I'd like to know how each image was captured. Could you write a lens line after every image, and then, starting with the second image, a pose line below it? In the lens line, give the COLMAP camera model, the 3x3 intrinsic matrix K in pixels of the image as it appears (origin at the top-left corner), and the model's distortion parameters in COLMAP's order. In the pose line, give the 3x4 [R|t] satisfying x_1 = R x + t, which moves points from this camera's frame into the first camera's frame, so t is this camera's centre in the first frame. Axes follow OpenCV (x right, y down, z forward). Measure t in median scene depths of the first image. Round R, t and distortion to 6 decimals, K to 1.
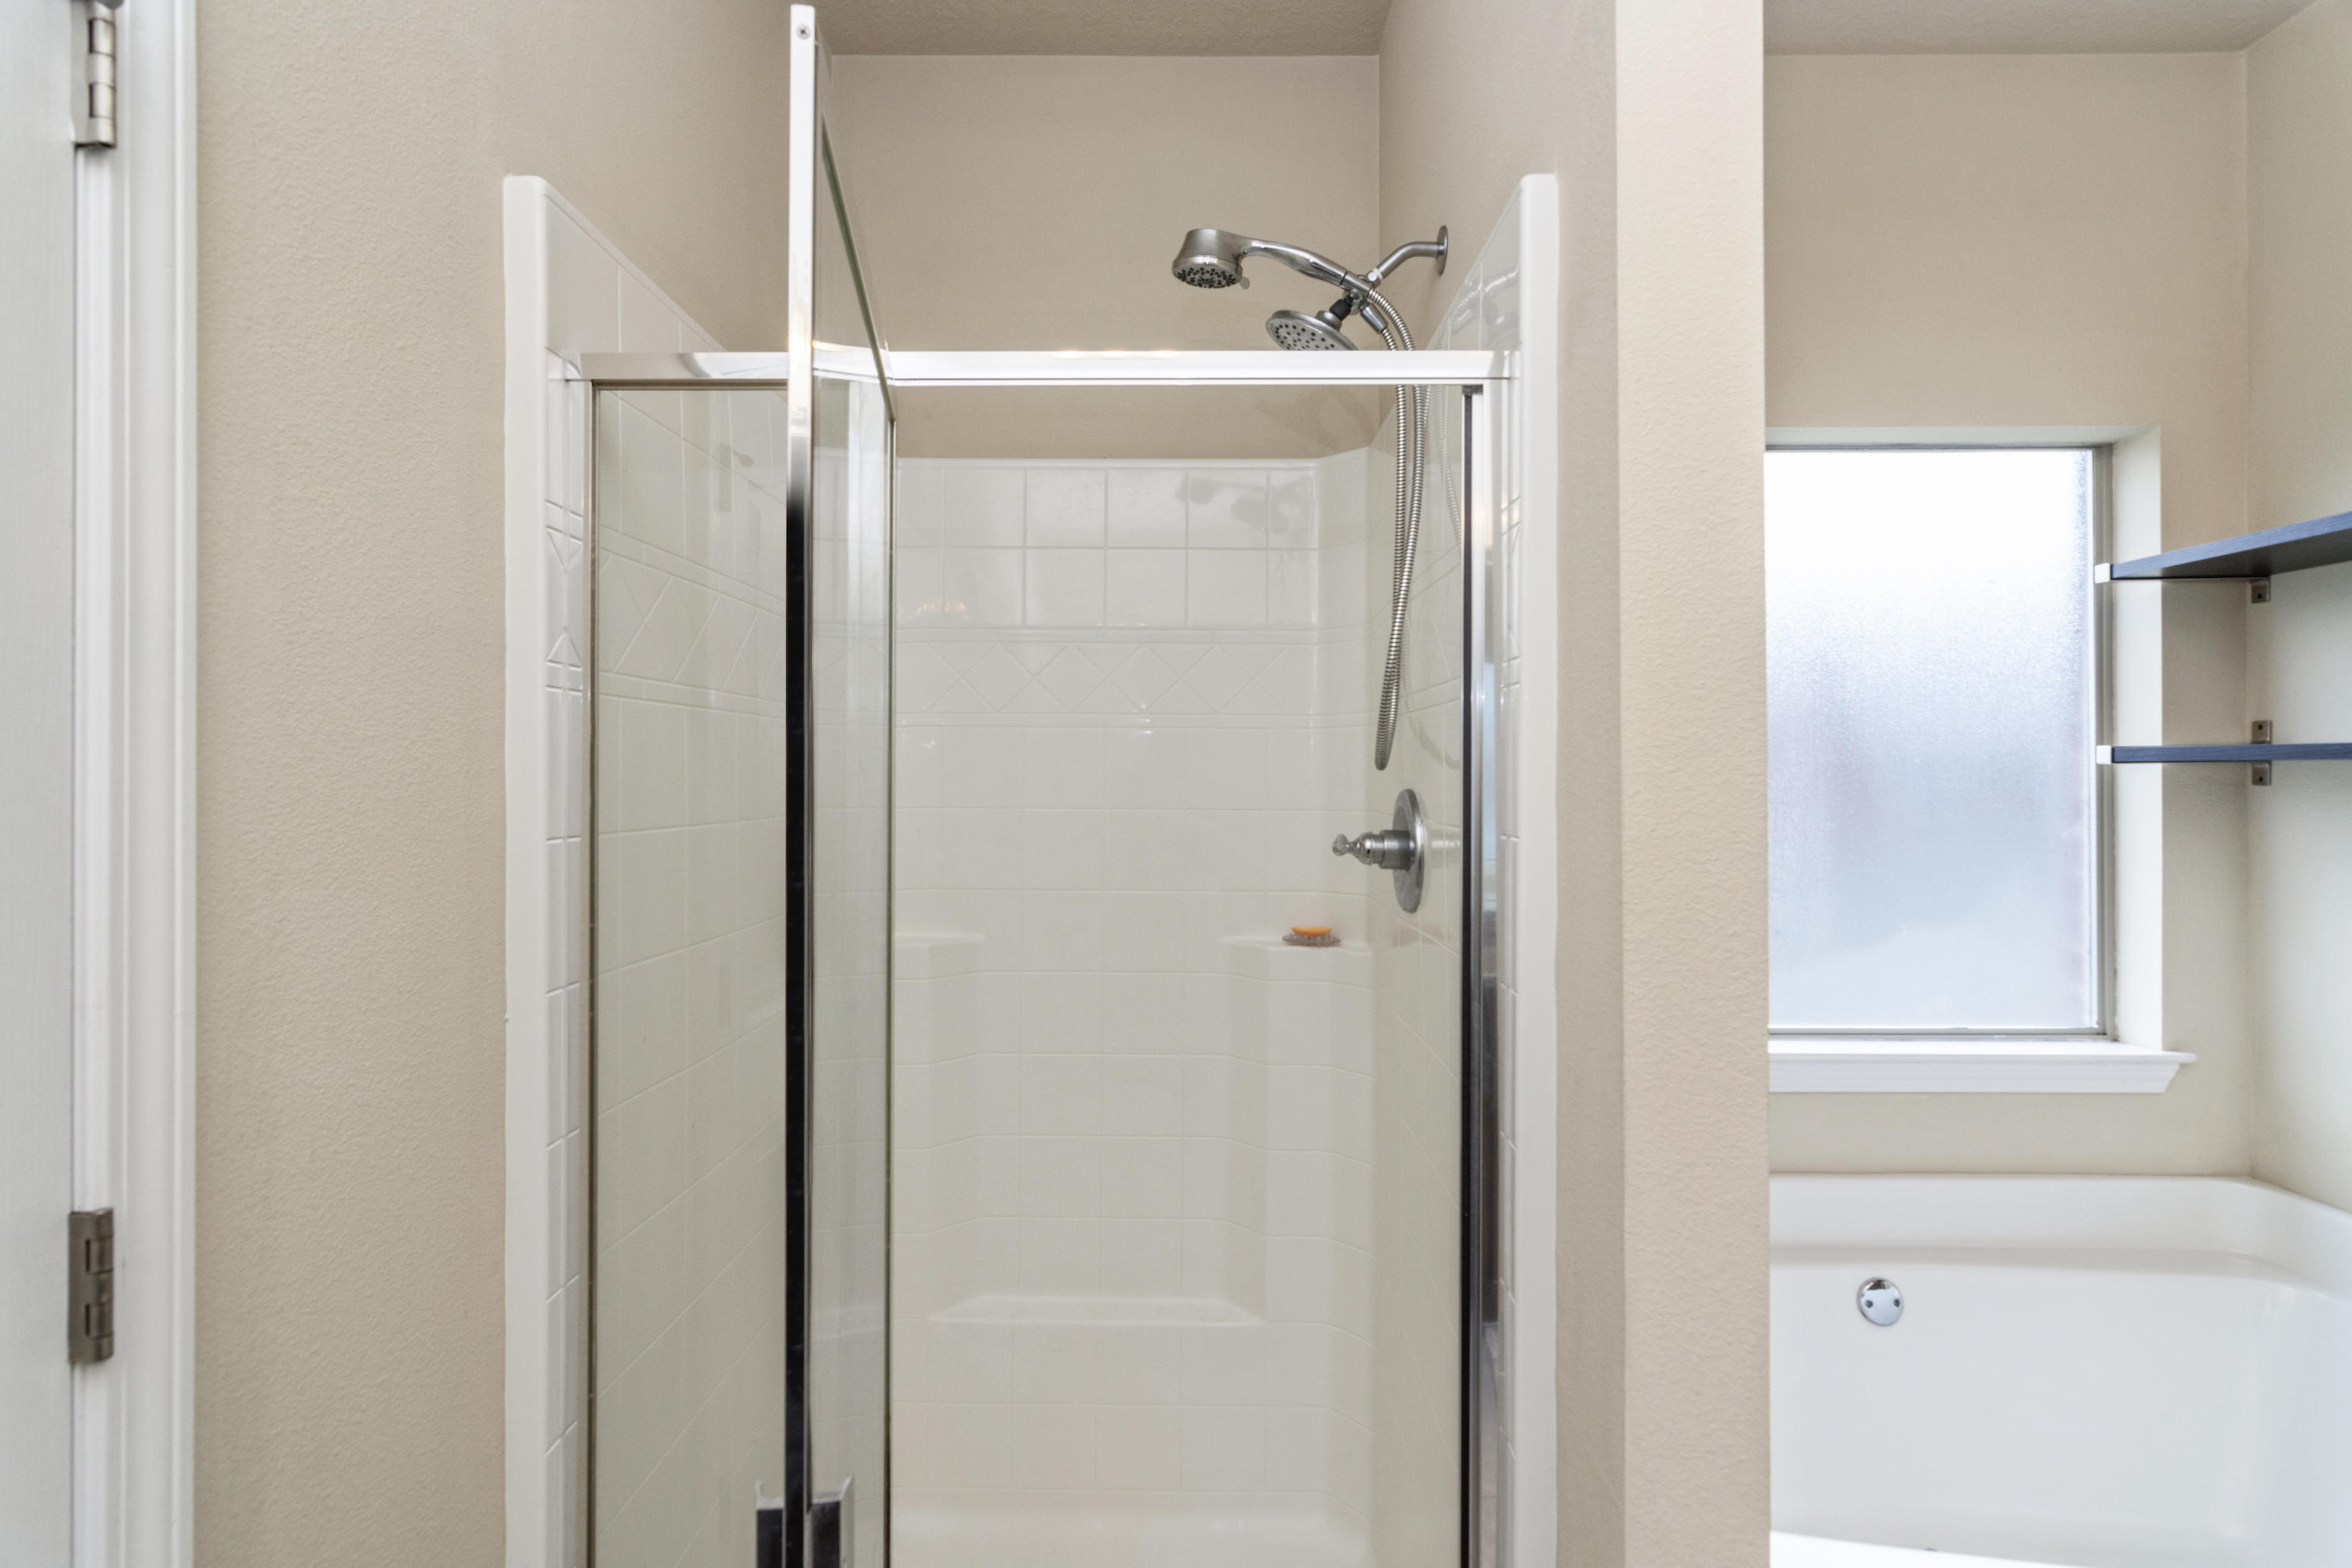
lens RADIAL K [[1126.2, 0, 1178.6], [0, 1126.2, 769.9], [0, 0, 1]] dist [-0.001207, 0.000814]
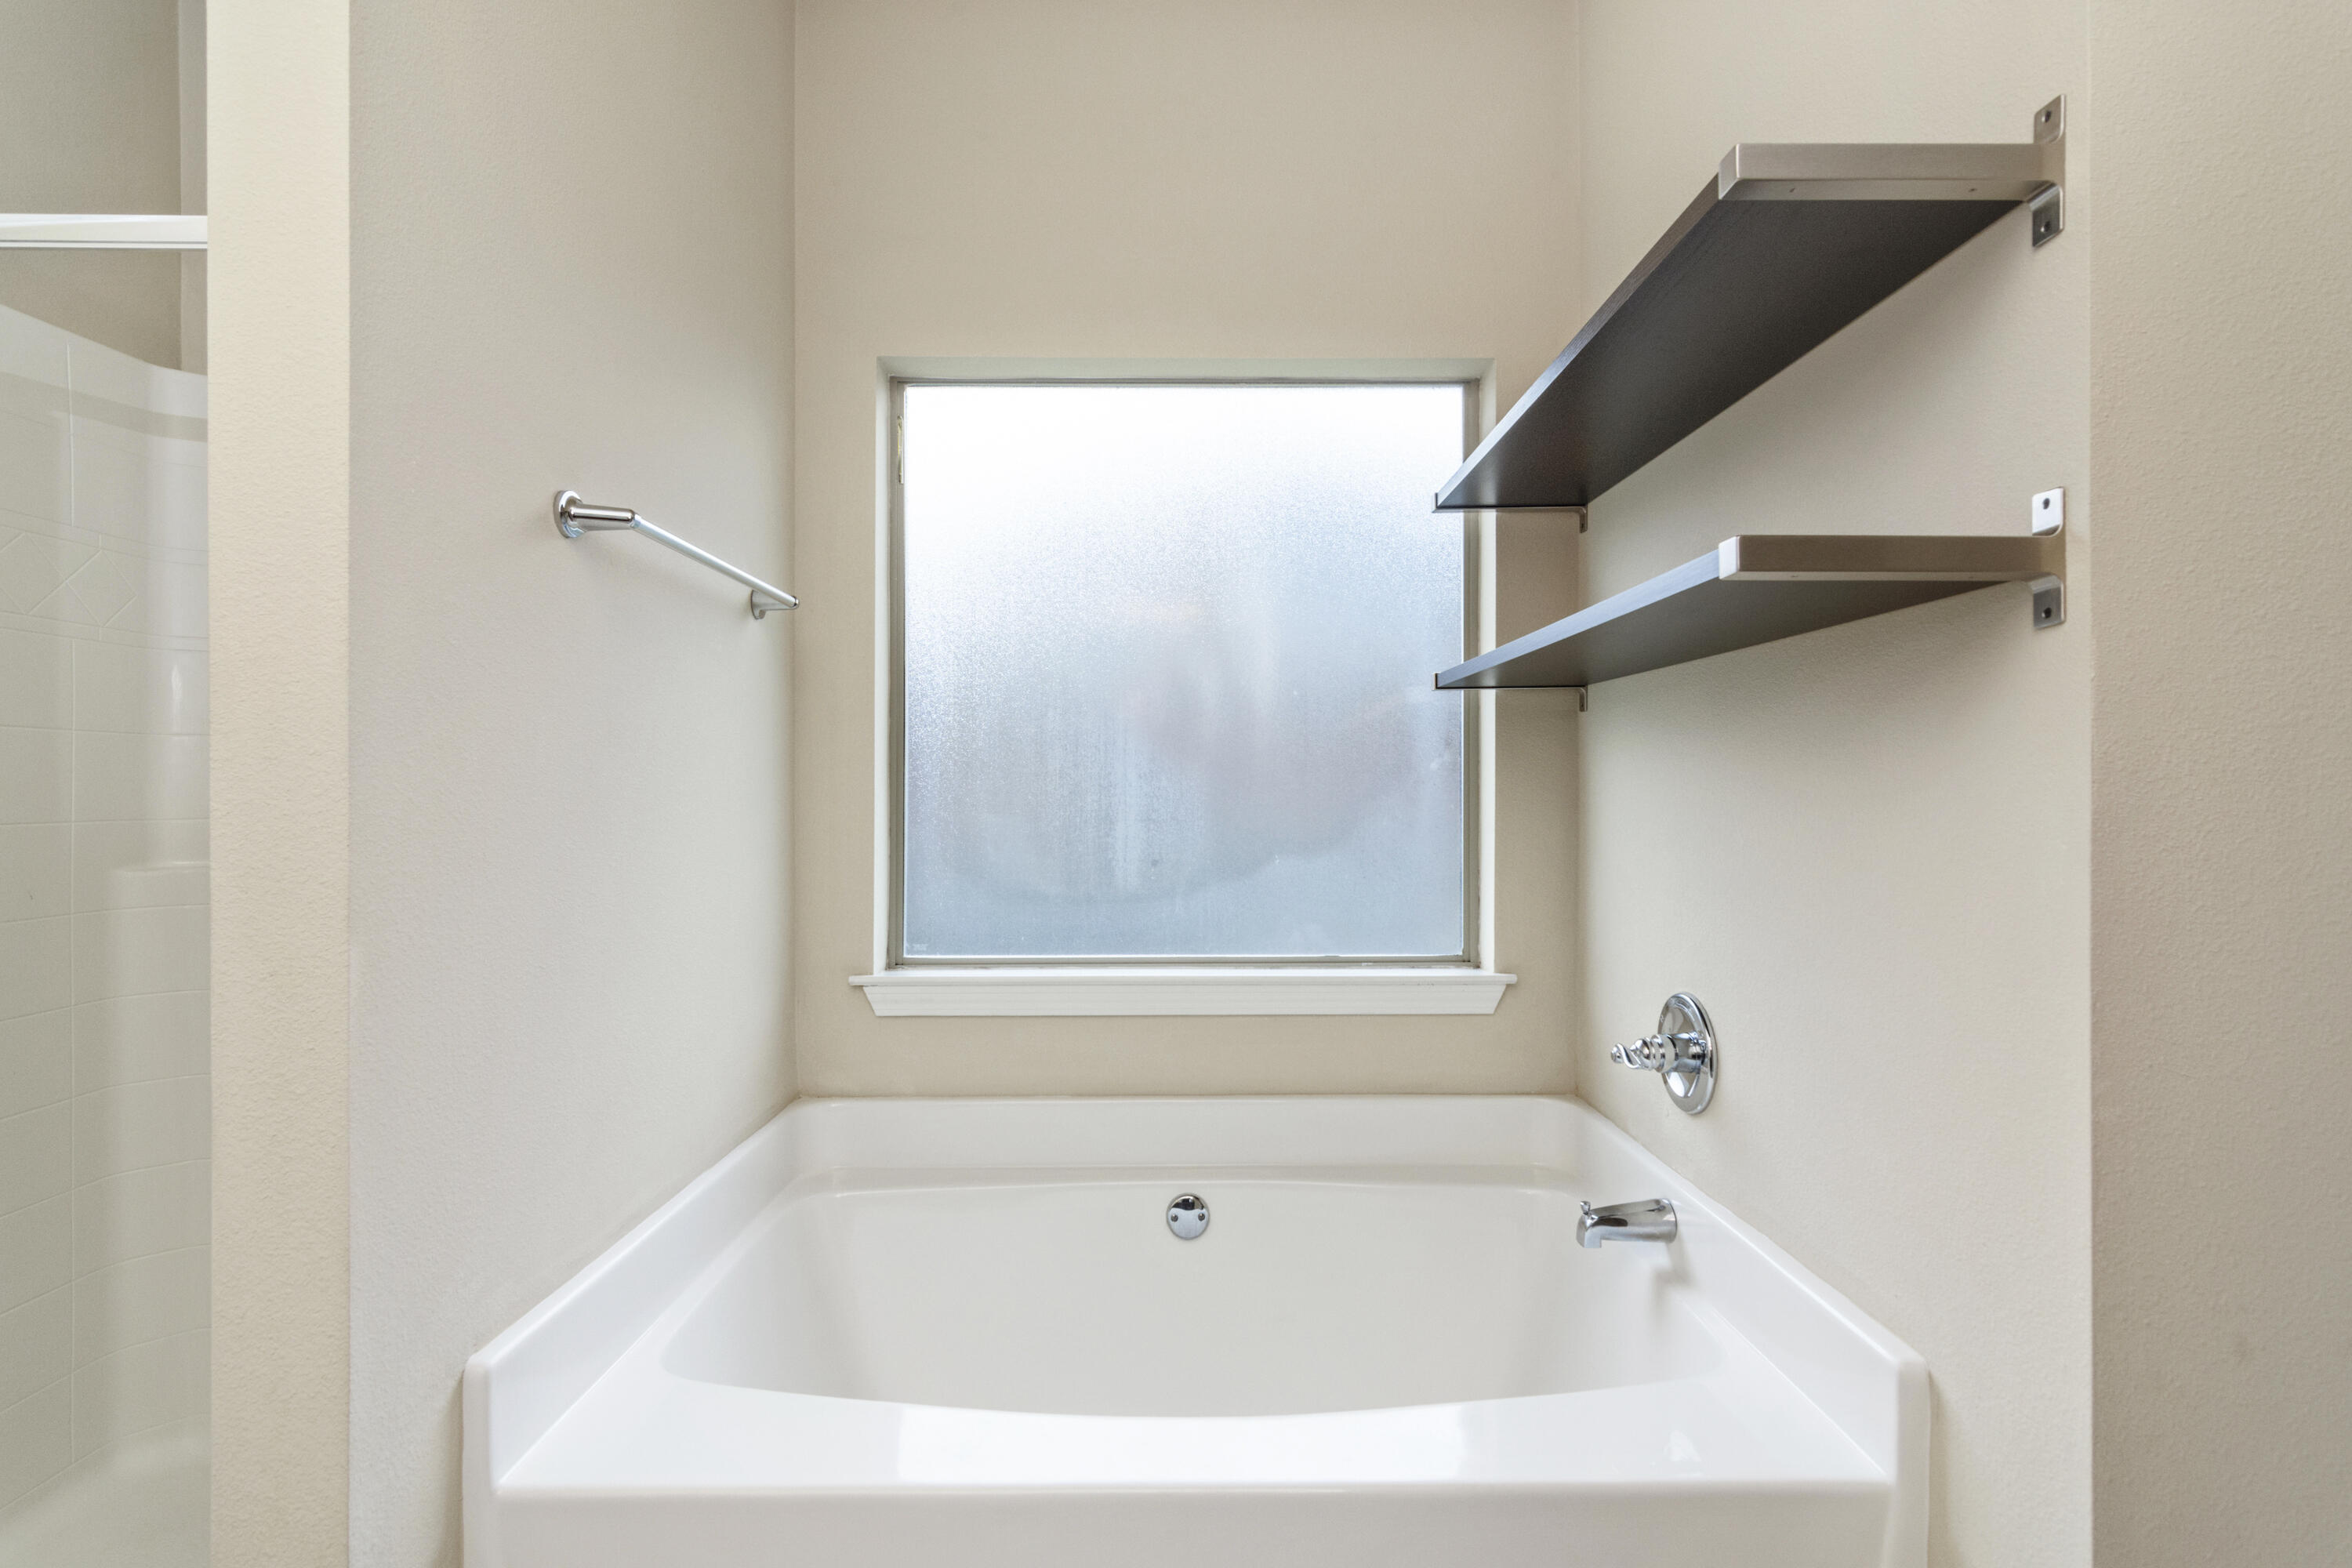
lens RADIAL K [[1126.2, 0, 1174.1], [0, 1126.2, 795.7], [0, 0, 1]] dist [-0.001207, 0.000814]
pose [[0.999958, -0.005691, -0.007237, 0.598954], [0.005708, 0.999981, 0.002356, 0.086914], [0.007223, -0.002397, 0.999971, -0.015950]]
